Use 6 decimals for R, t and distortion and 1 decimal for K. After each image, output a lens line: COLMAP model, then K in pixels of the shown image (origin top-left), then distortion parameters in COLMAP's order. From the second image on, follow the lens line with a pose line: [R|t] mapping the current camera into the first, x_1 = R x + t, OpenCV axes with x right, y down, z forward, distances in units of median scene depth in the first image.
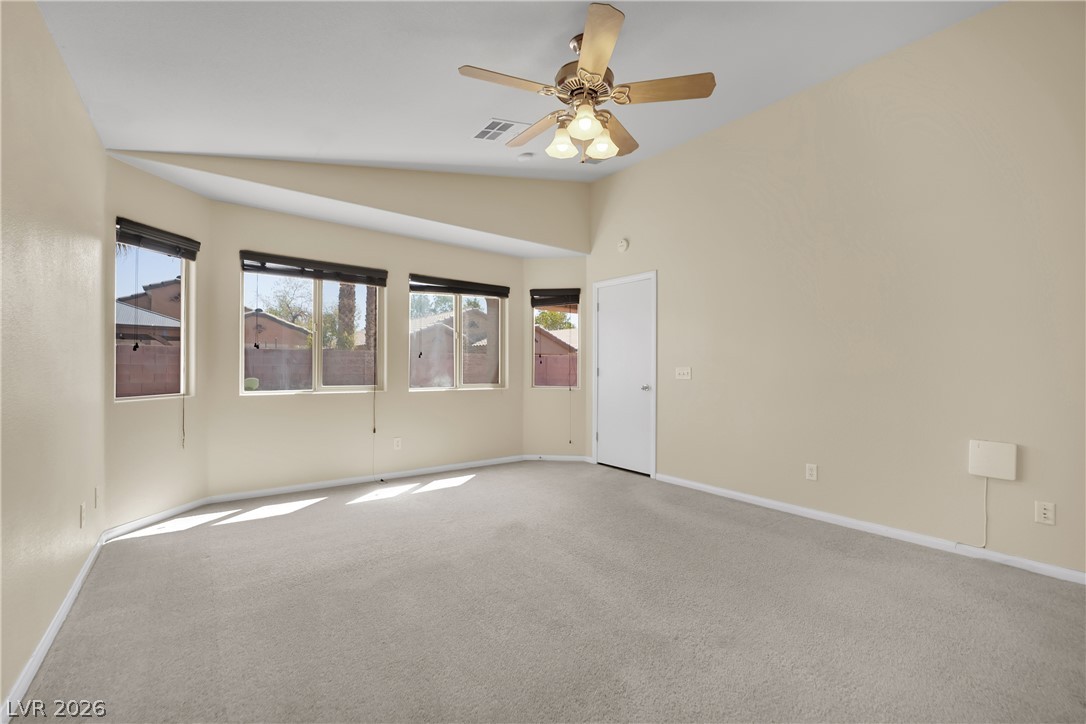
lens RADIAL K [[444.3, 0, 543.1], [0, 444.3, 362.5], [0, 0, 1]] dist [-0.023101, 0.000667]
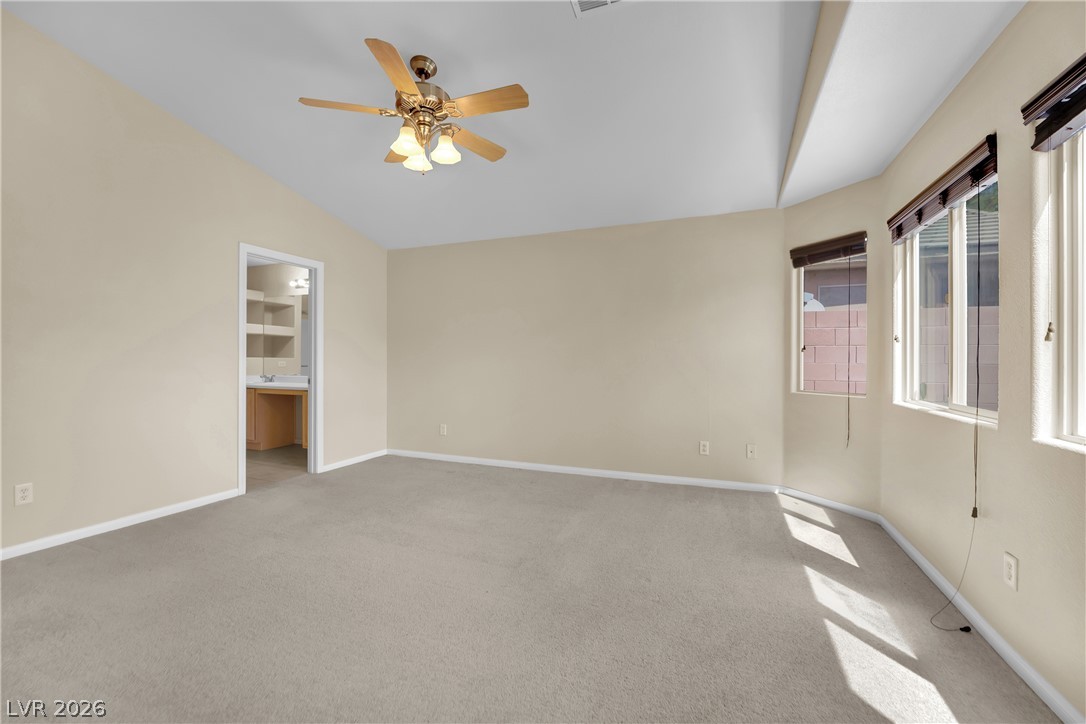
lens RADIAL K [[444.3, 0, 545.4], [0, 444.3, 363.8], [0, 0, 1]] dist [-0.023101, 0.000667]
pose [[-0.862218, -0.008819, -0.506461, 0.251522], [-0.008218, 0.999960, -0.003422, 0.013888], [0.506471, 0.001212, -0.862256, 1.405007]]
